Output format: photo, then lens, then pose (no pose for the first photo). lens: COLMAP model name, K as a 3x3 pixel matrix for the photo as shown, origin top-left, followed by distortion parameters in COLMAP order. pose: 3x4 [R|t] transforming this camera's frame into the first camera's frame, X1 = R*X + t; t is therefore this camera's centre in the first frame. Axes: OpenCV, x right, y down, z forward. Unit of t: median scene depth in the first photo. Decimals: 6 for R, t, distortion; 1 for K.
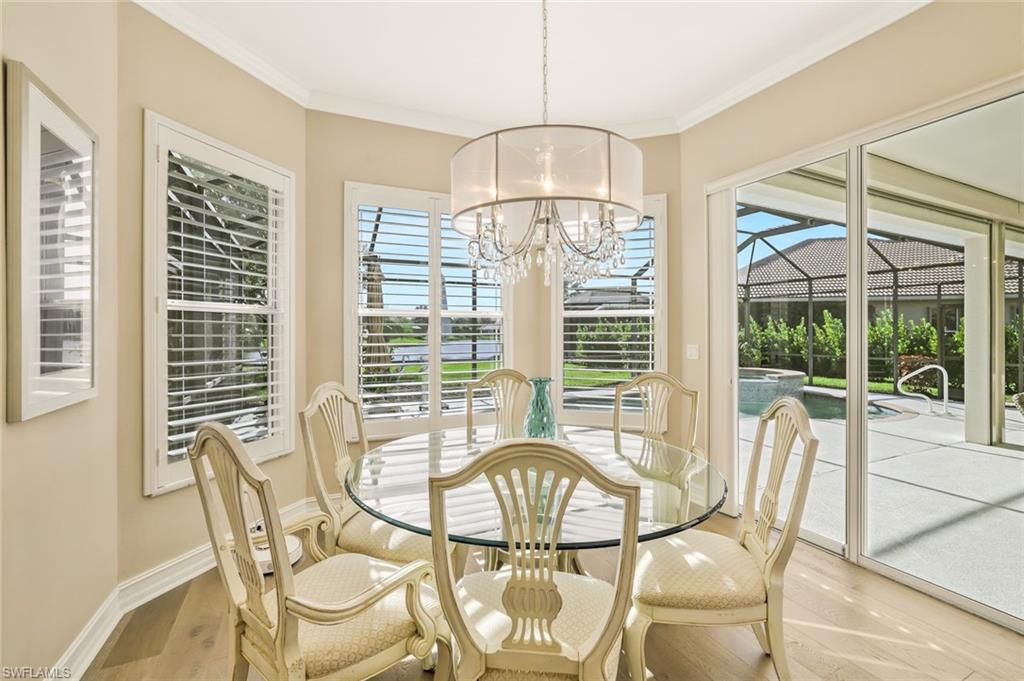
lens RADIAL K [[449.2, 0, 516.7], [0, 449.2, 335.0], [0, 0, 1]] dist [-0.015823, 0.001529]
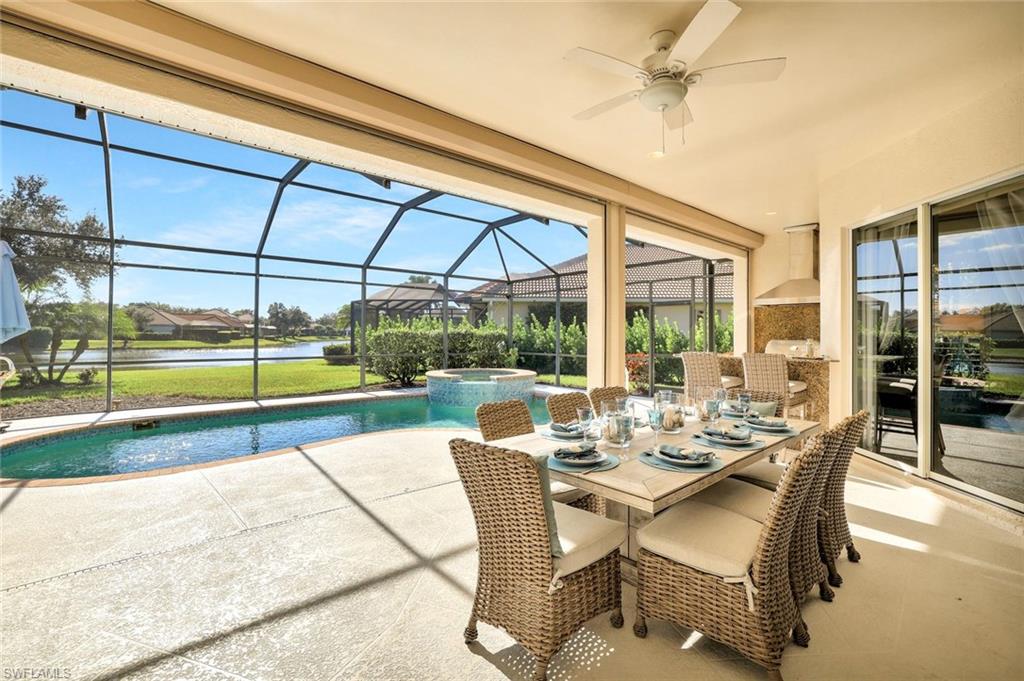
lens RADIAL K [[449.2, 0, 521.5], [0, 449.2, 333.3], [0, 0, 1]] dist [-0.015823, 0.001529]
pose [[0.960837, 0.002869, 0.277098, 0.310296], [-0.000397, 0.999960, -0.008976, 0.008231], [-0.277113, 0.008514, 0.960800, 0.082142]]
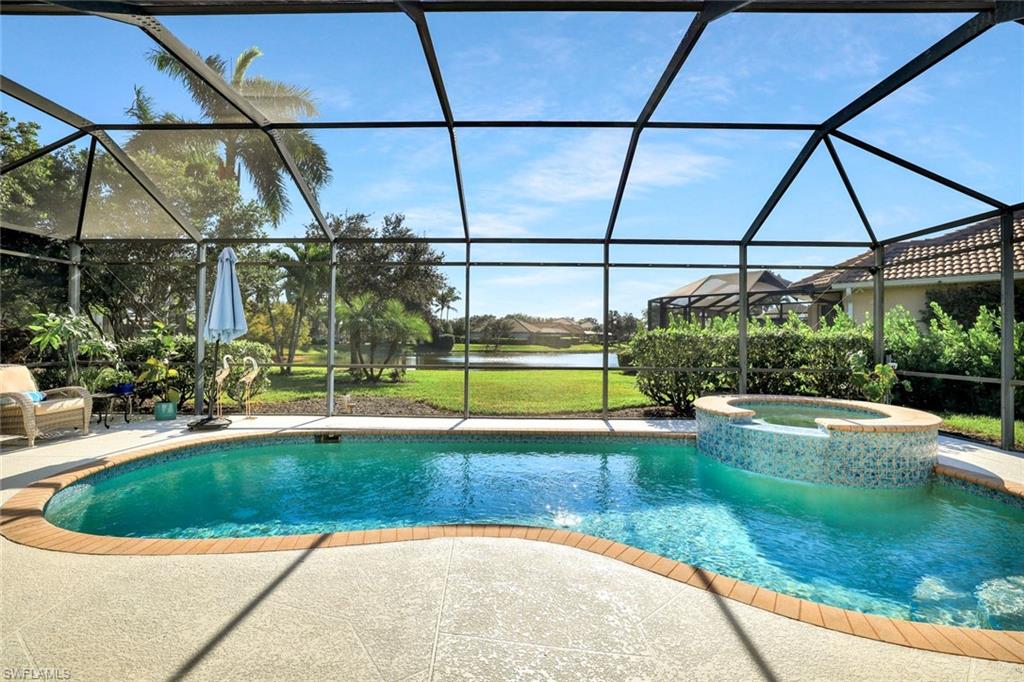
lens RADIAL K [[449.2, 0, 512.3], [0, 449.2, 333.1], [0, 0, 1]] dist [-0.015823, 0.001529]
pose [[0.894299, -0.001576, -0.447467, 0.414437], [-0.008532, 0.999752, -0.020574, 0.010771], [0.447388, 0.022217, 0.894064, 0.386804]]
